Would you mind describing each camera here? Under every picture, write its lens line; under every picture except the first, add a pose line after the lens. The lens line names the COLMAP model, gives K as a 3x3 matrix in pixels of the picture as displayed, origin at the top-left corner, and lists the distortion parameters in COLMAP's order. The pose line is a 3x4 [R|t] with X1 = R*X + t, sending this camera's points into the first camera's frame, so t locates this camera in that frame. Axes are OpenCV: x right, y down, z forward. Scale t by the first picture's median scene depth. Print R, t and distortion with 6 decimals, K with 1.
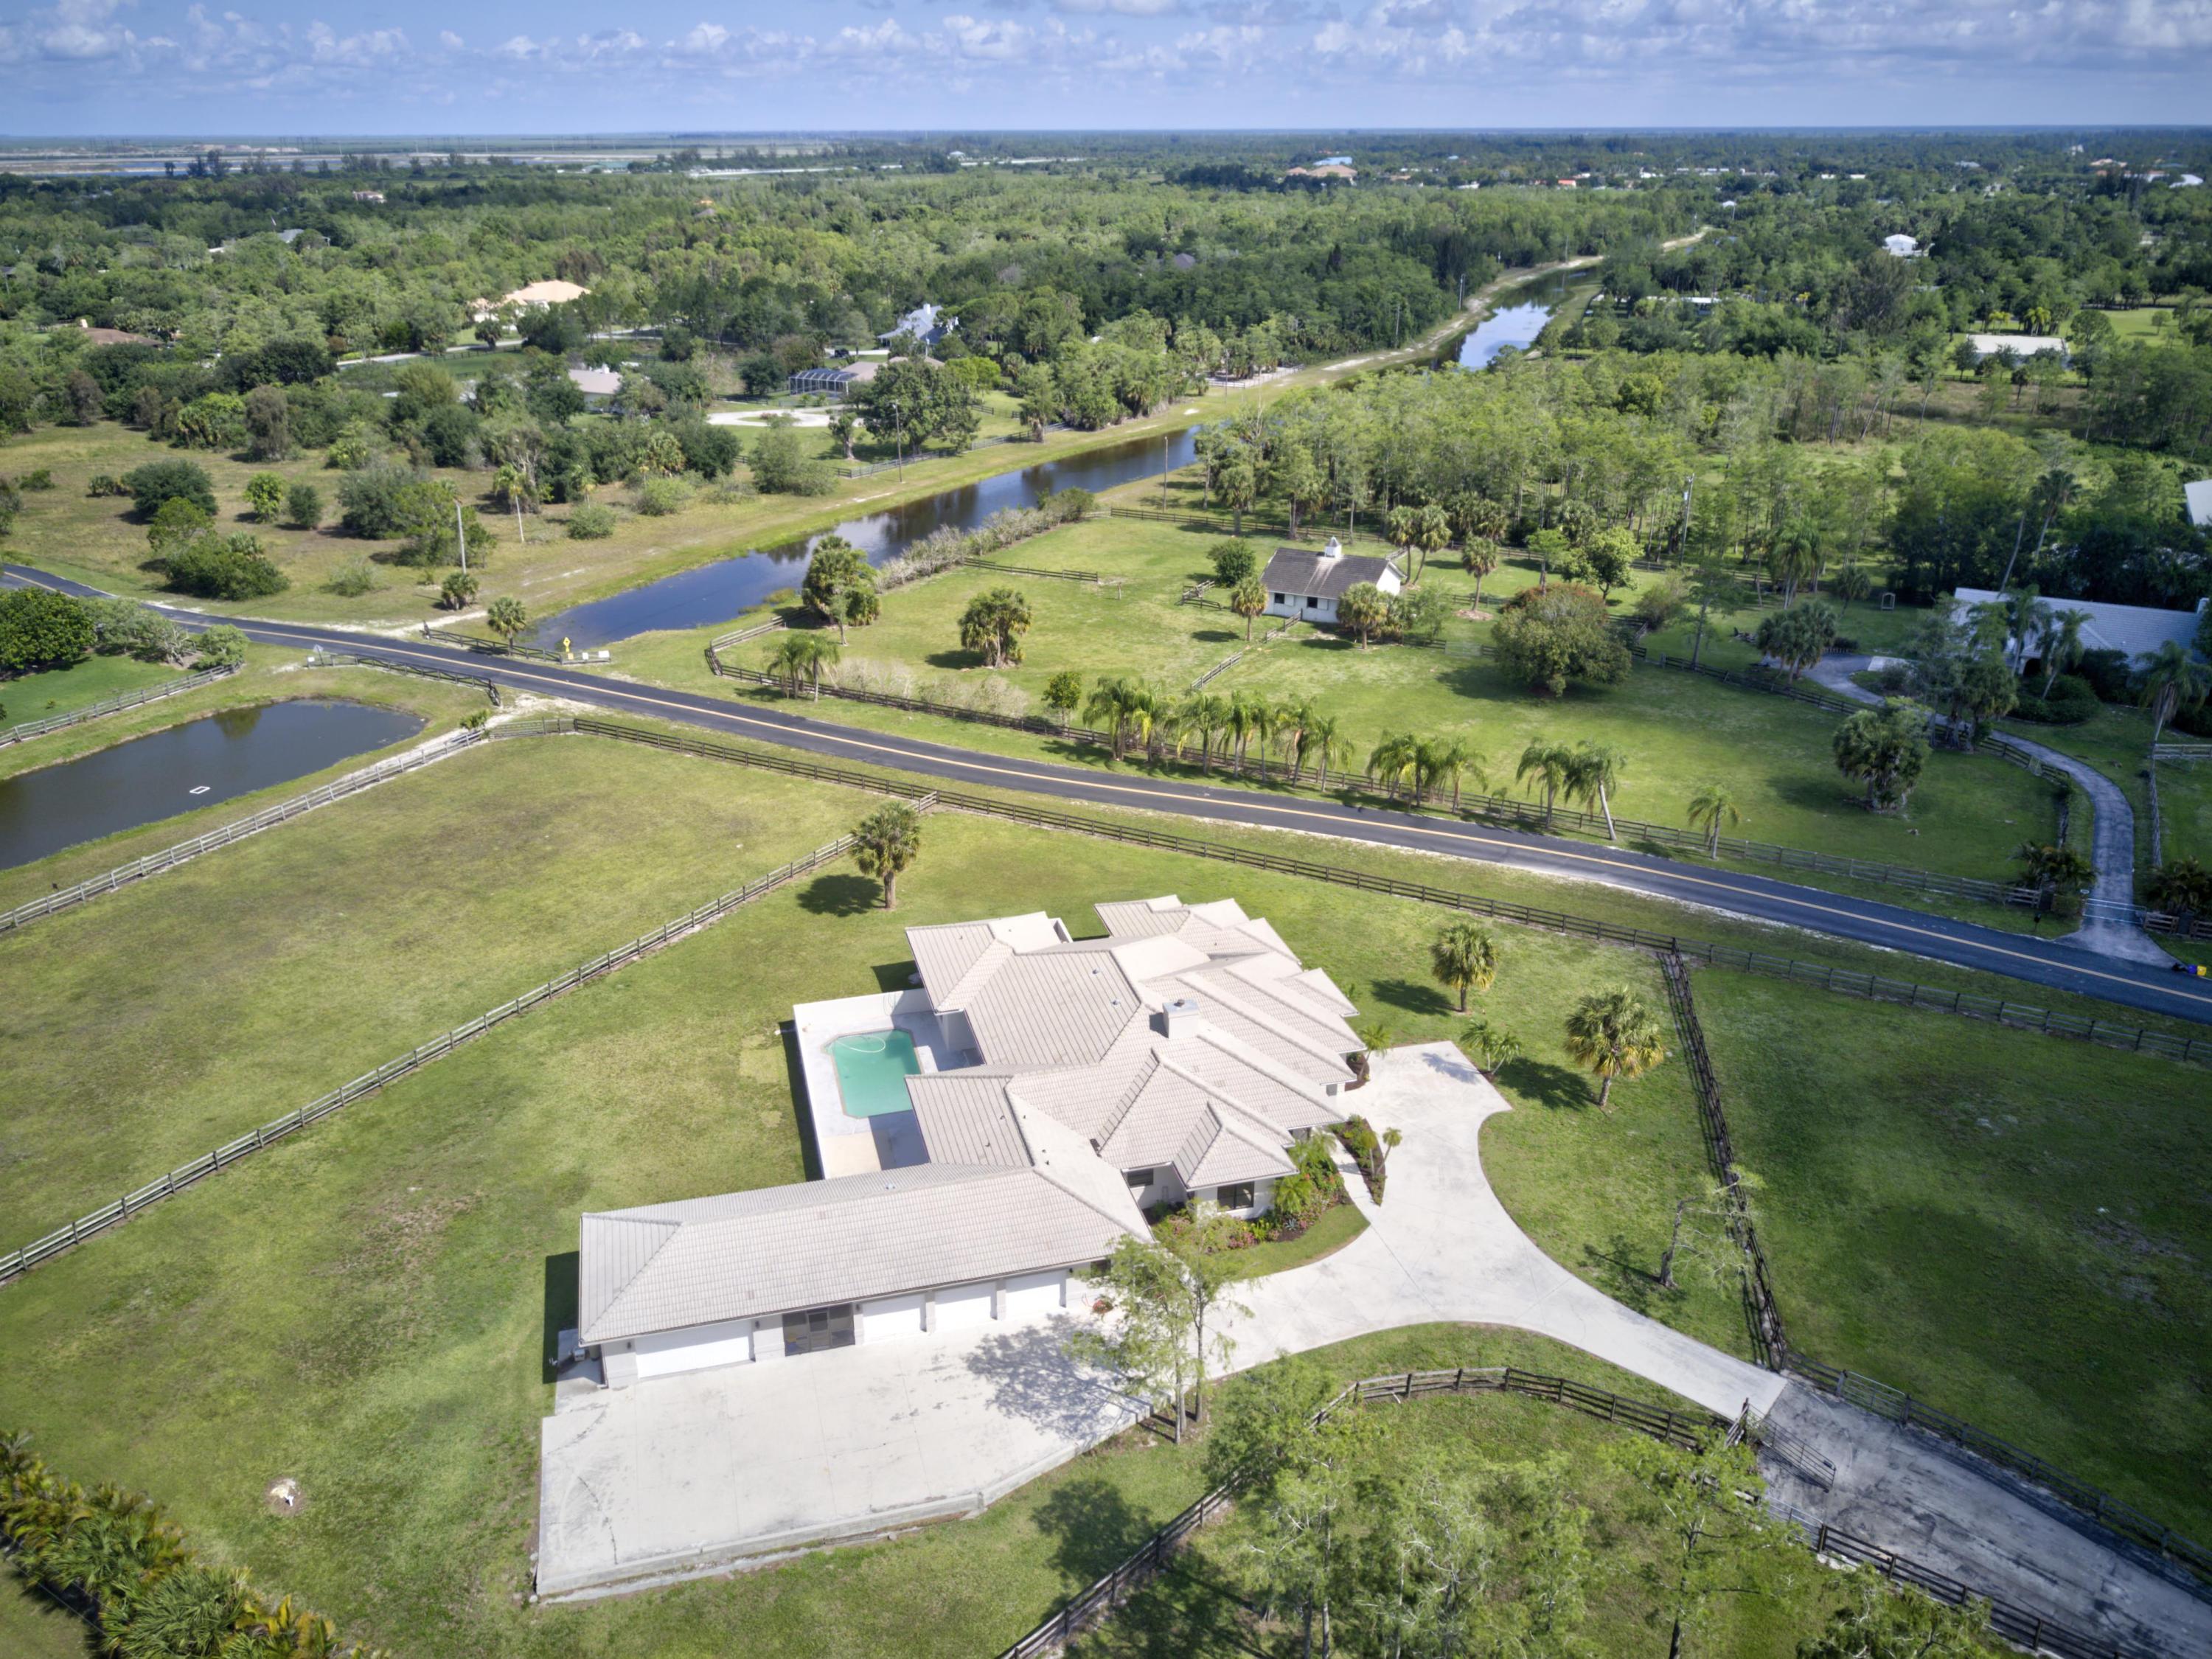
lens RADIAL K [[1671.1, 0, 1106.0], [0, 1671.1, 829.5], [0, 0, 1]] dist [0.015914, -0.001943]
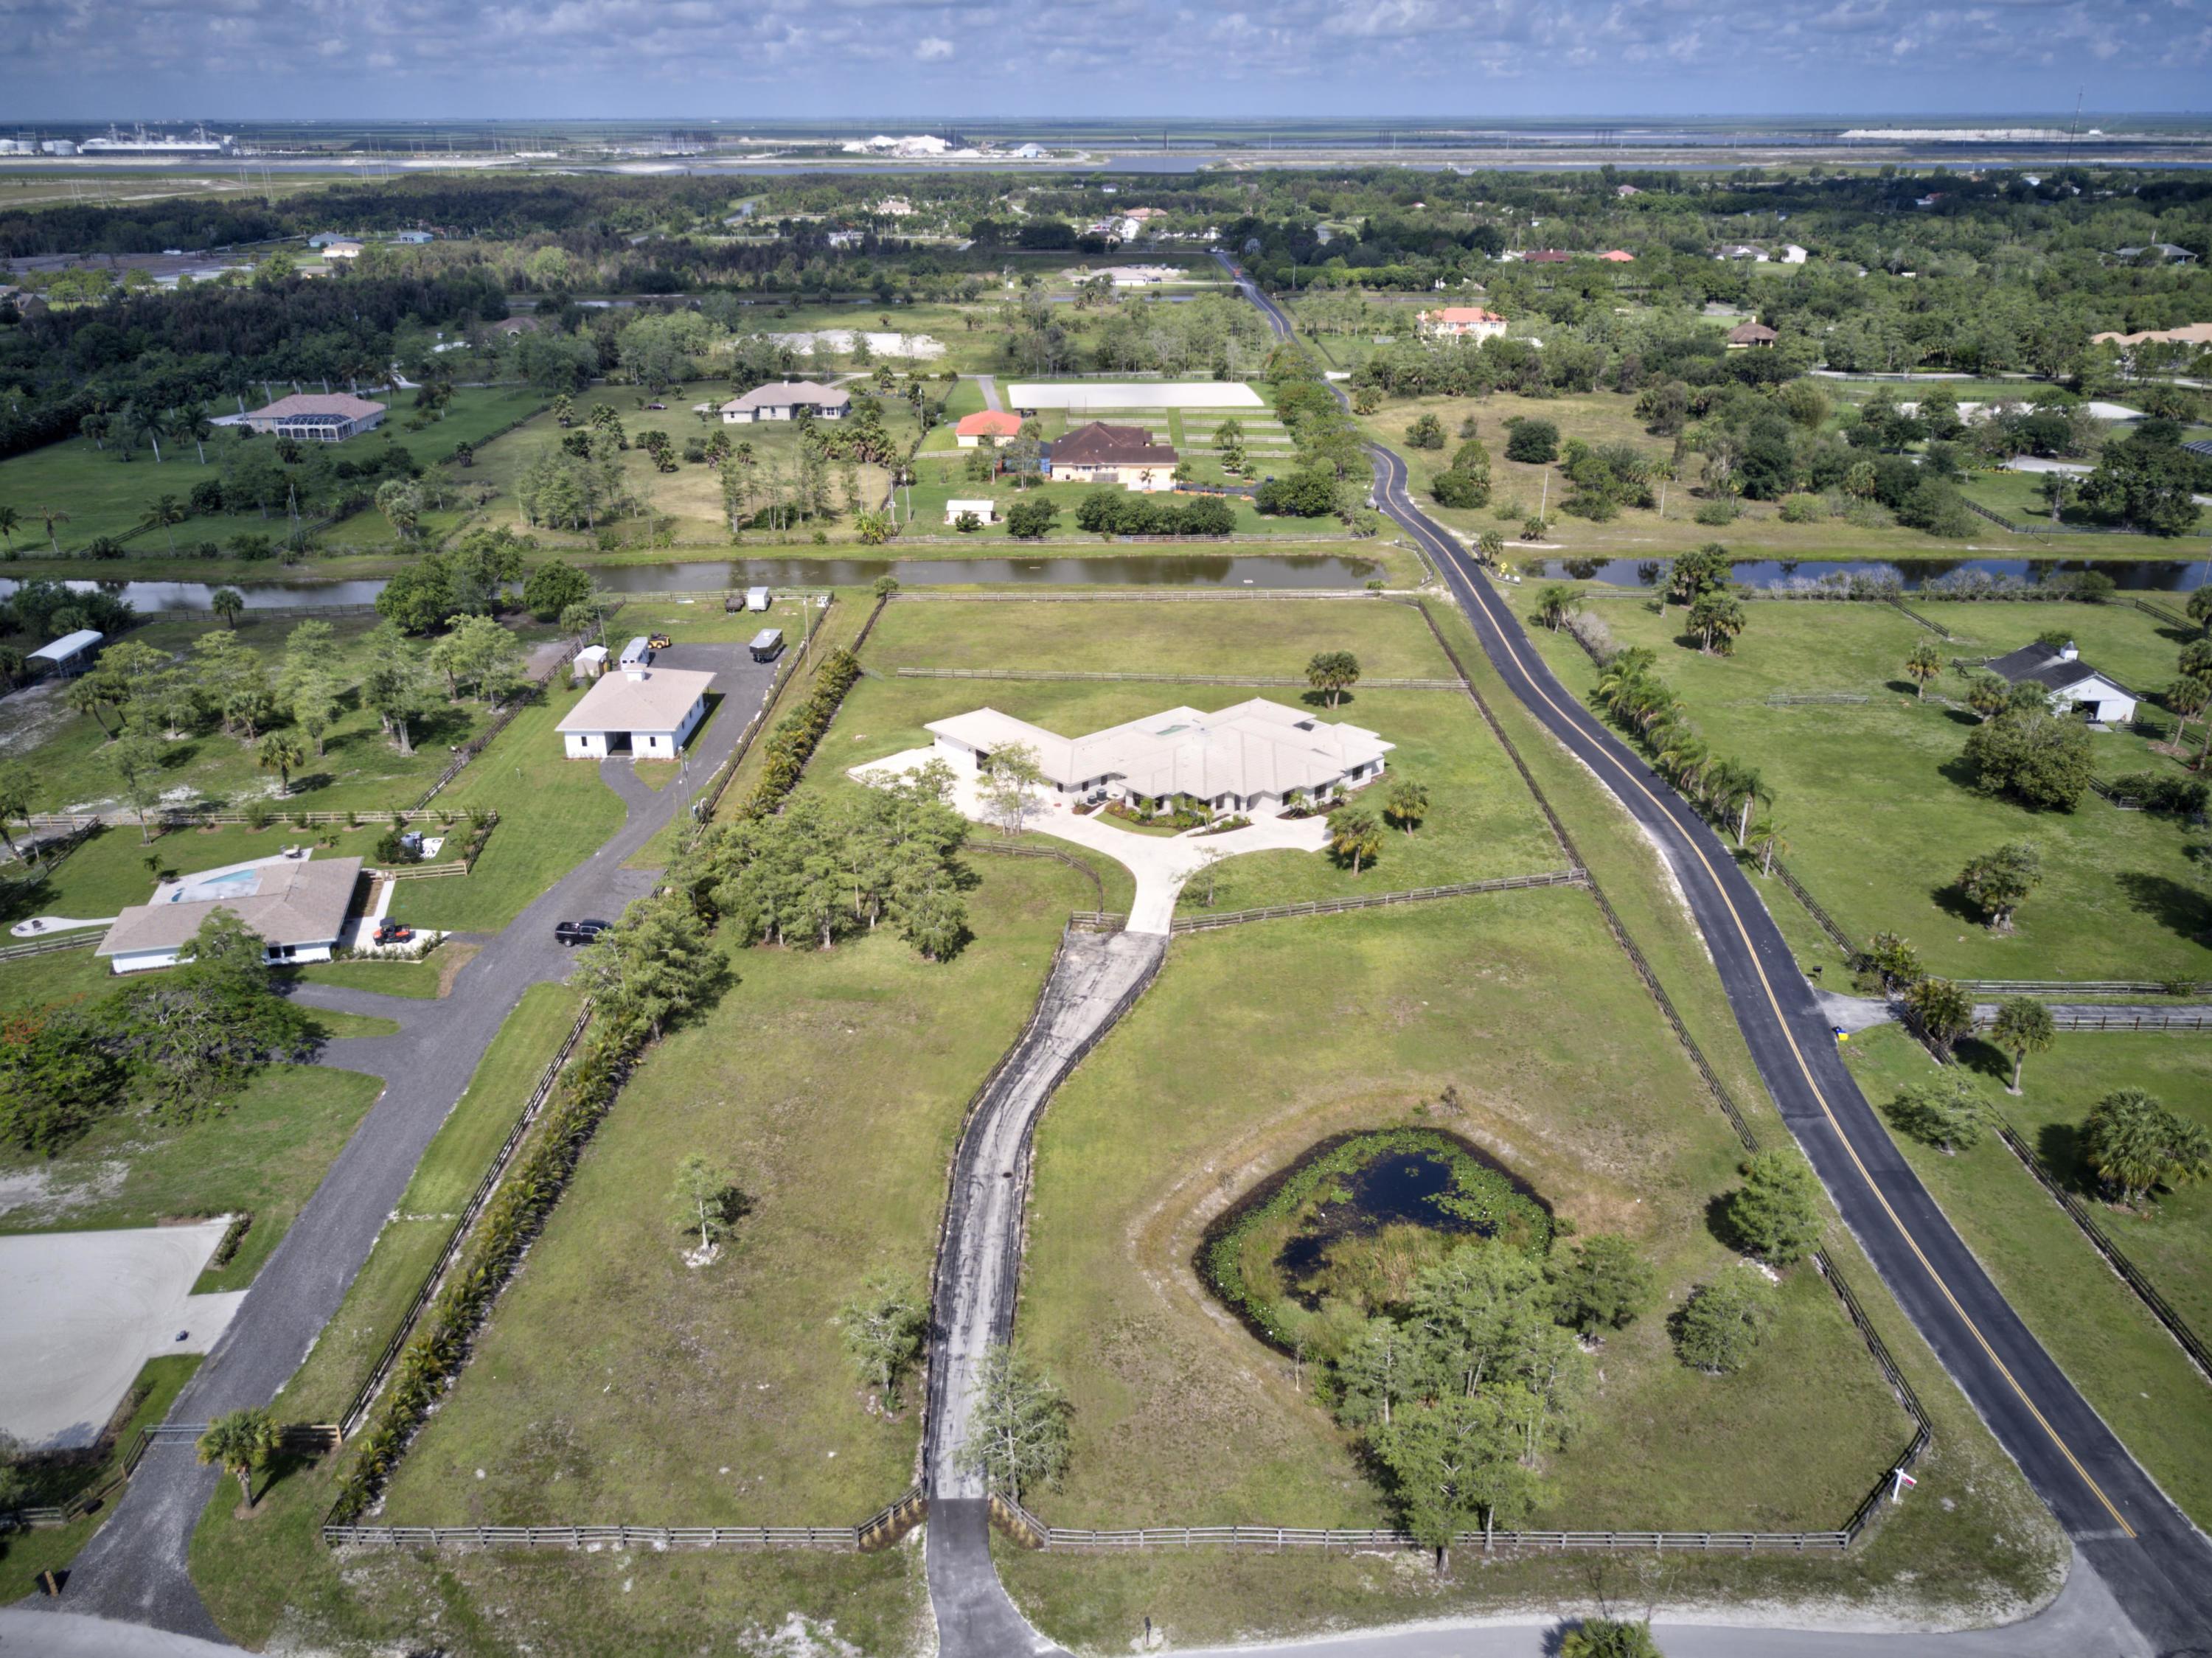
lens RADIAL K [[1678.5, 0, 1105.6], [0, 1678.5, 787.9], [0, 0, 1]] dist [0.001775, 0.012799]
pose [[0.455717, 0.331201, -0.826213, 1.129685], [-0.339012, 0.922824, 0.182939, -0.107083], [0.823039, 0.196728, 0.532827, -0.106982]]
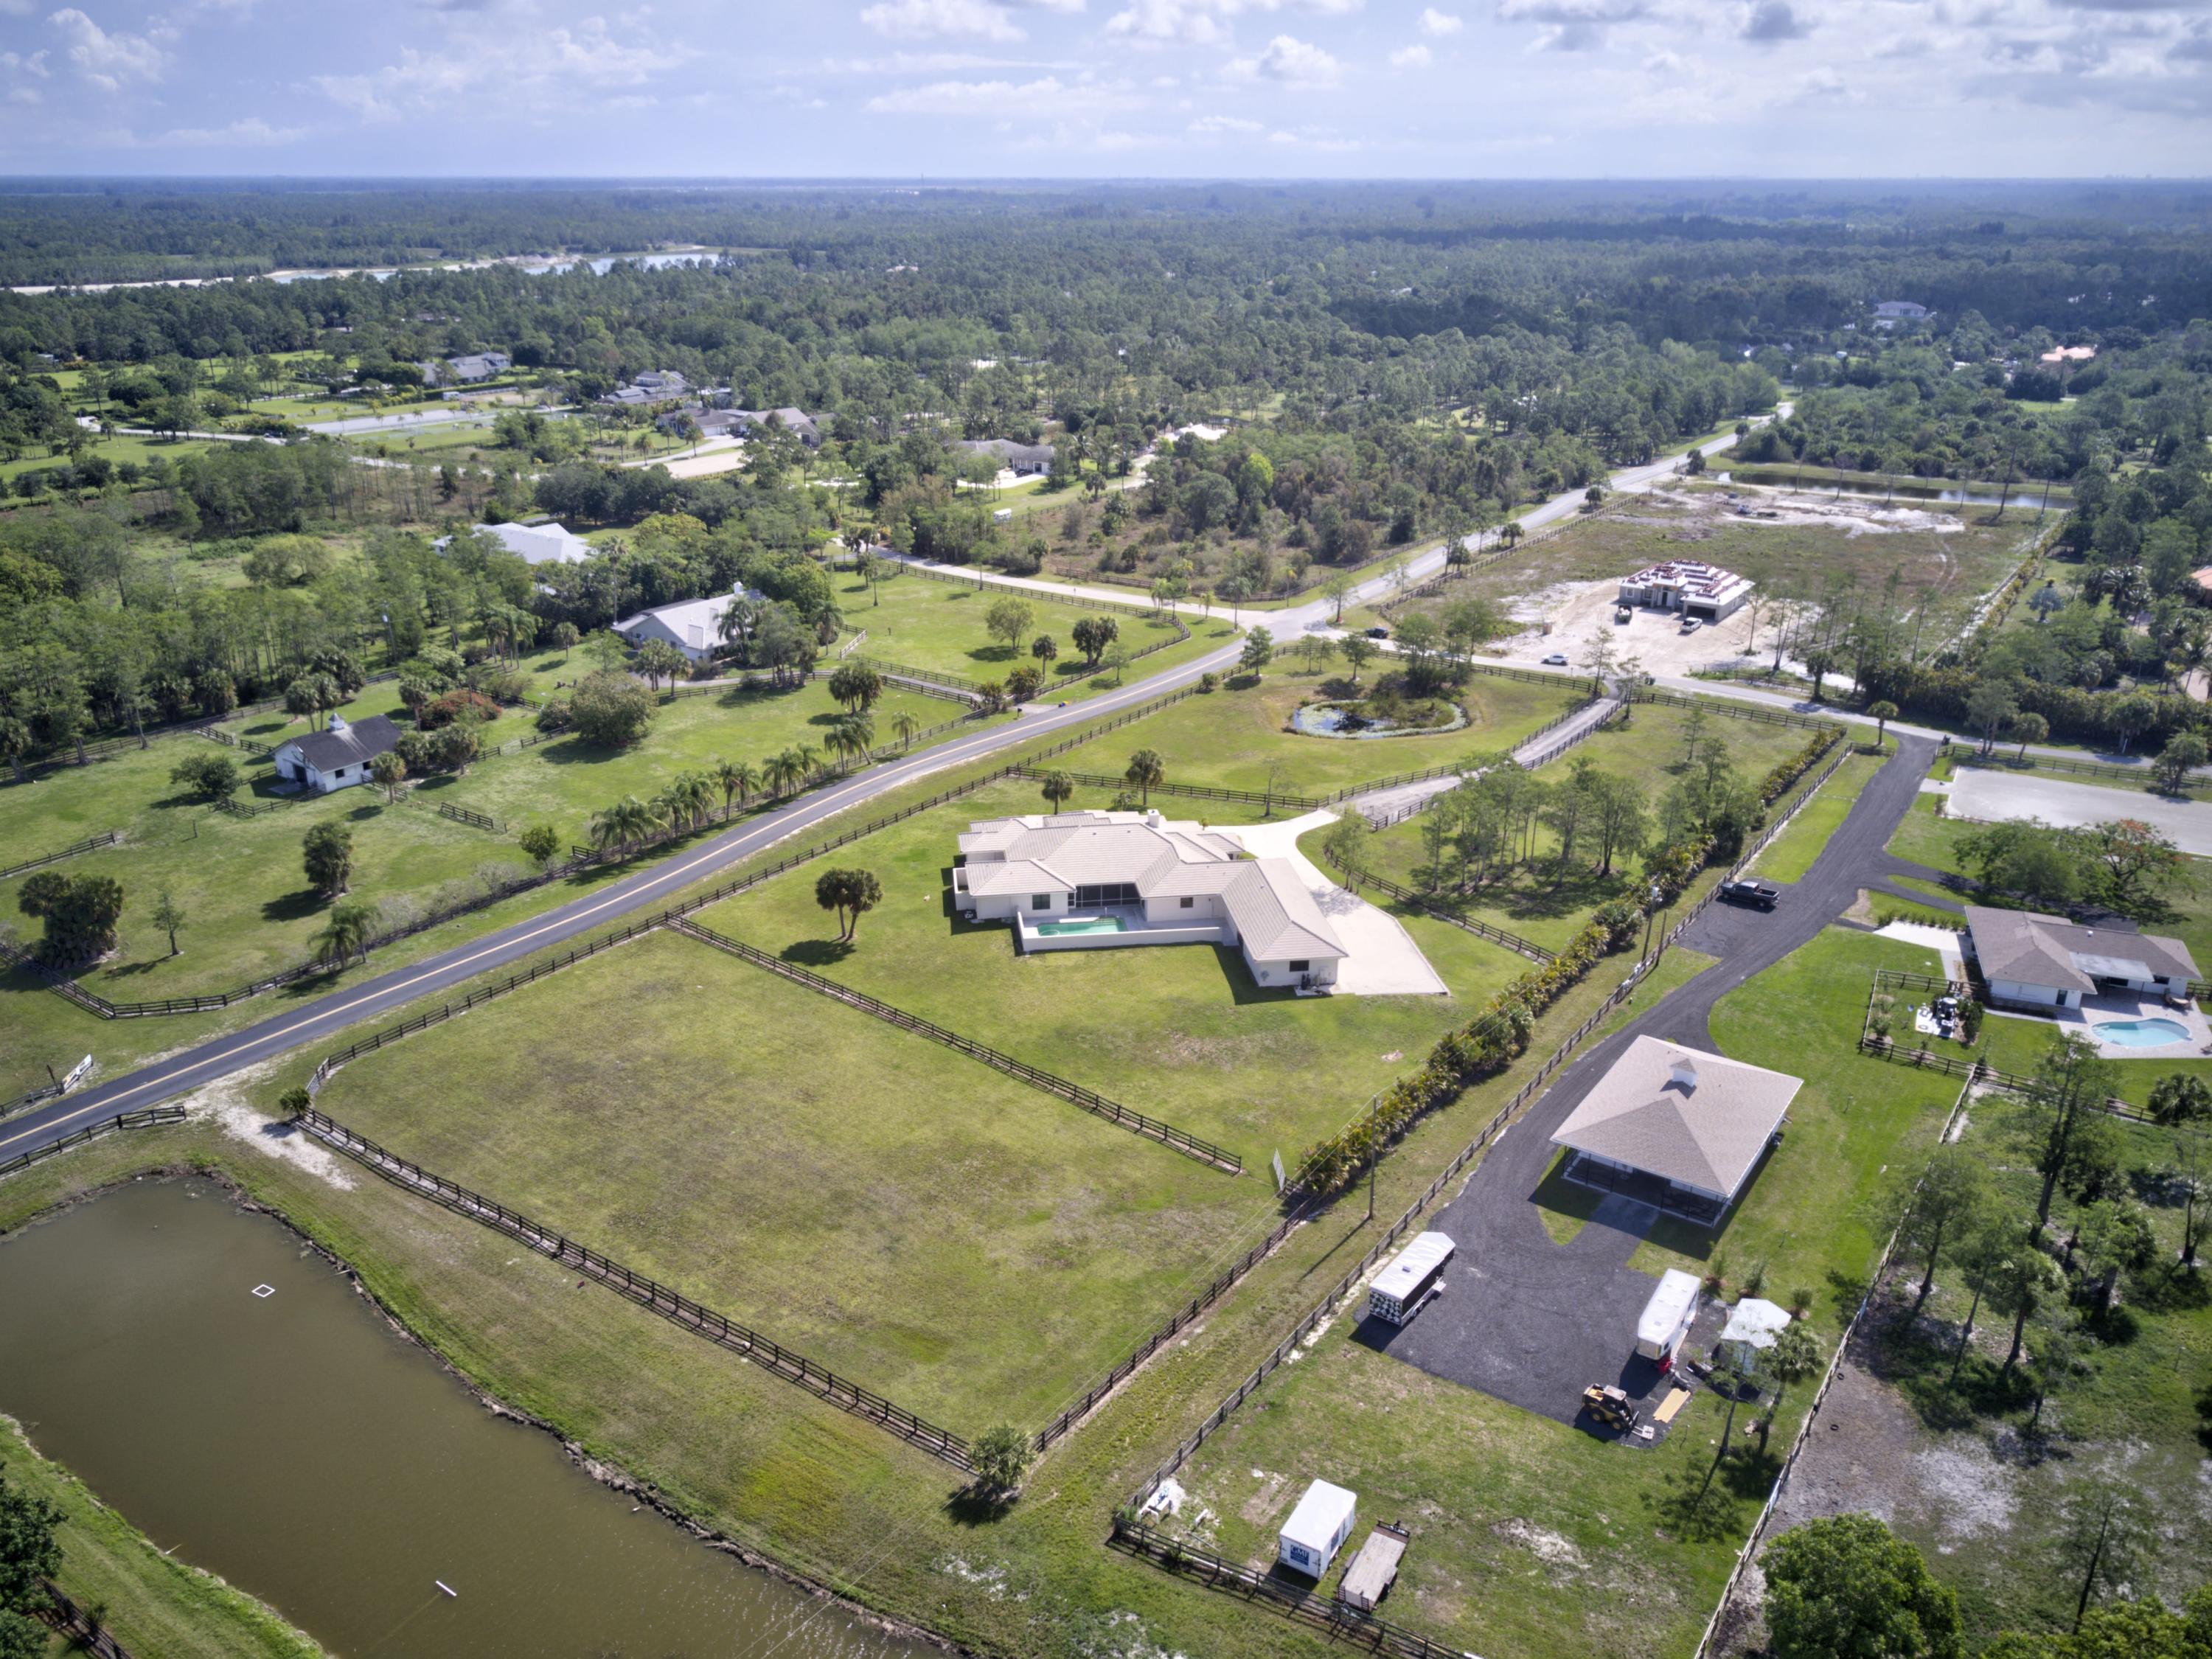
lens RADIAL K [[1671.1, 0, 1106.0], [0, 1671.1, 829.5], [0, 0, 1]] dist [0.015914, -0.001943]
pose [[0.126444, -0.360222, 0.924258, -1.290422], [0.376140, 0.879566, 0.291345, -0.344341], [-0.917894, 0.310812, 0.246710, 0.360800]]
